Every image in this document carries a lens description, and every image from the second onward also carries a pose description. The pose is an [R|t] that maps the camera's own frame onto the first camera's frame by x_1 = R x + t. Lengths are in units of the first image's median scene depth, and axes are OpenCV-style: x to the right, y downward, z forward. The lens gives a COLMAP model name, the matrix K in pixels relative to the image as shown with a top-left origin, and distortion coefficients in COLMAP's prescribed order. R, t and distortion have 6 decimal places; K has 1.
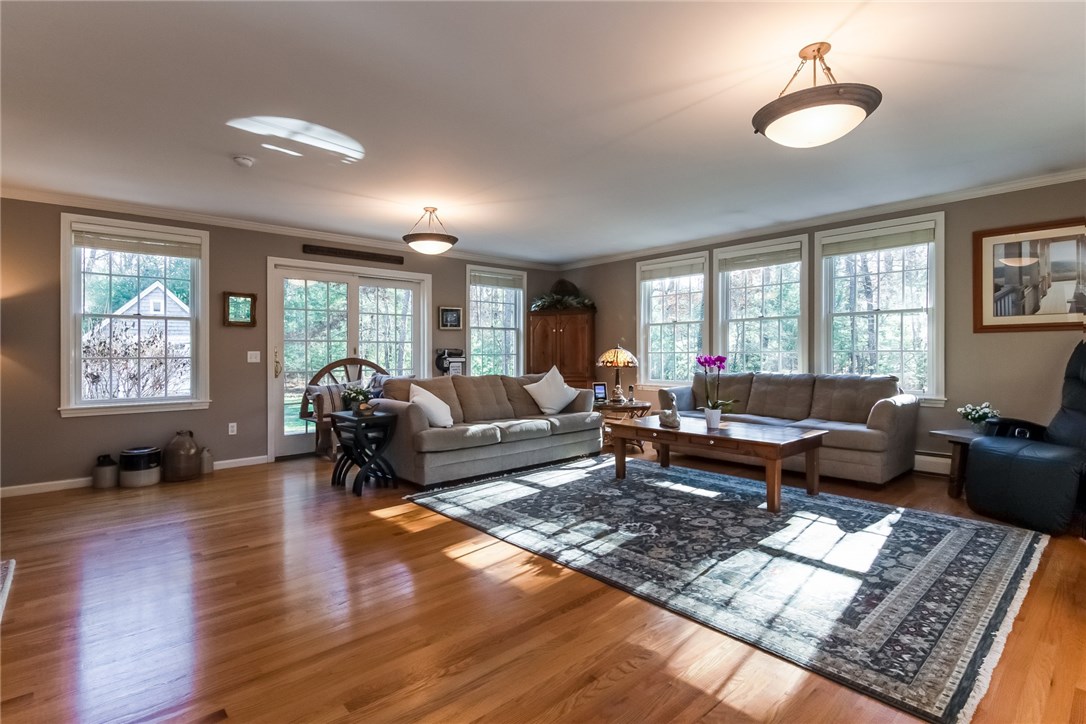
lens RADIAL K [[534.3, 0, 540.3], [0, 534.3, 353.0], [0, 0, 1]] dist [0.002473, -0.000016]
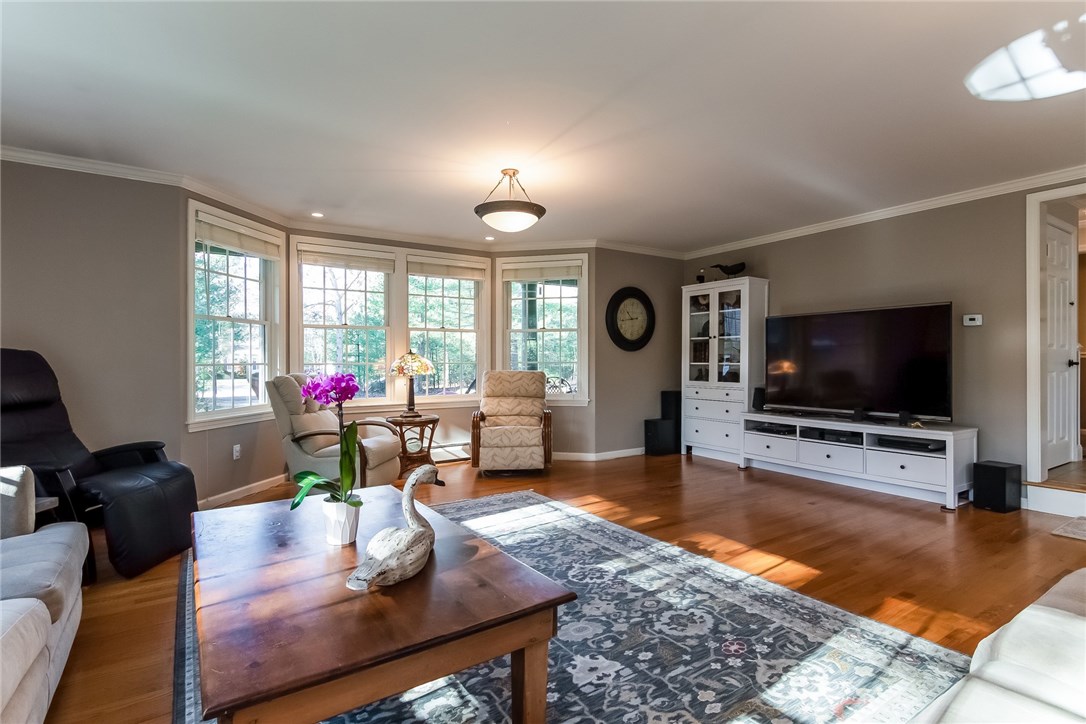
lens RADIAL K [[530.3, 0, 543.0], [0, 530.3, 362.0], [0, 0, 1]] dist [0.001071, 0.000296]
pose [[-0.989392, 0.014966, 0.144497, 0.124916], [0.014852, 0.999888, -0.001866, 0.001794], [-0.144508, 0.000299, -0.989504, 1.717990]]
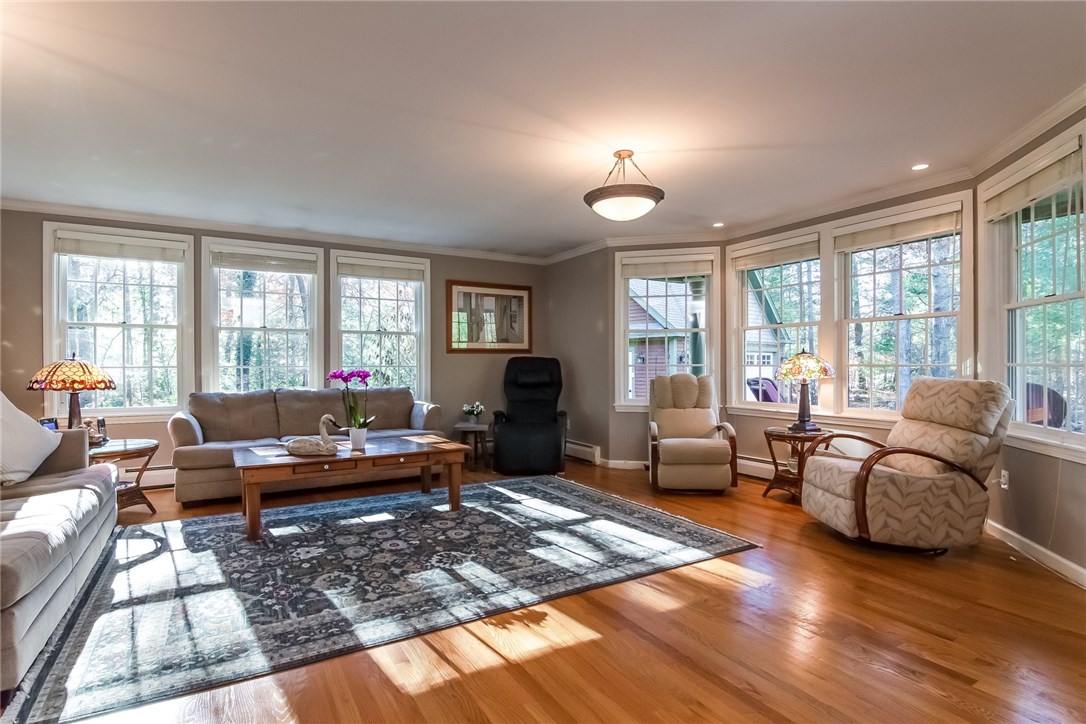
lens RADIAL K [[538.9, 0, 540.4], [0, 538.9, 370.2], [0, 0, 1]] dist [-0.001454, -0.000810]
pose [[0.189055, -0.002408, 0.981964, -0.647495], [0.001232, 0.999997, 0.002215, 0.005281], [-0.981966, 0.000791, 0.189057, 0.637944]]
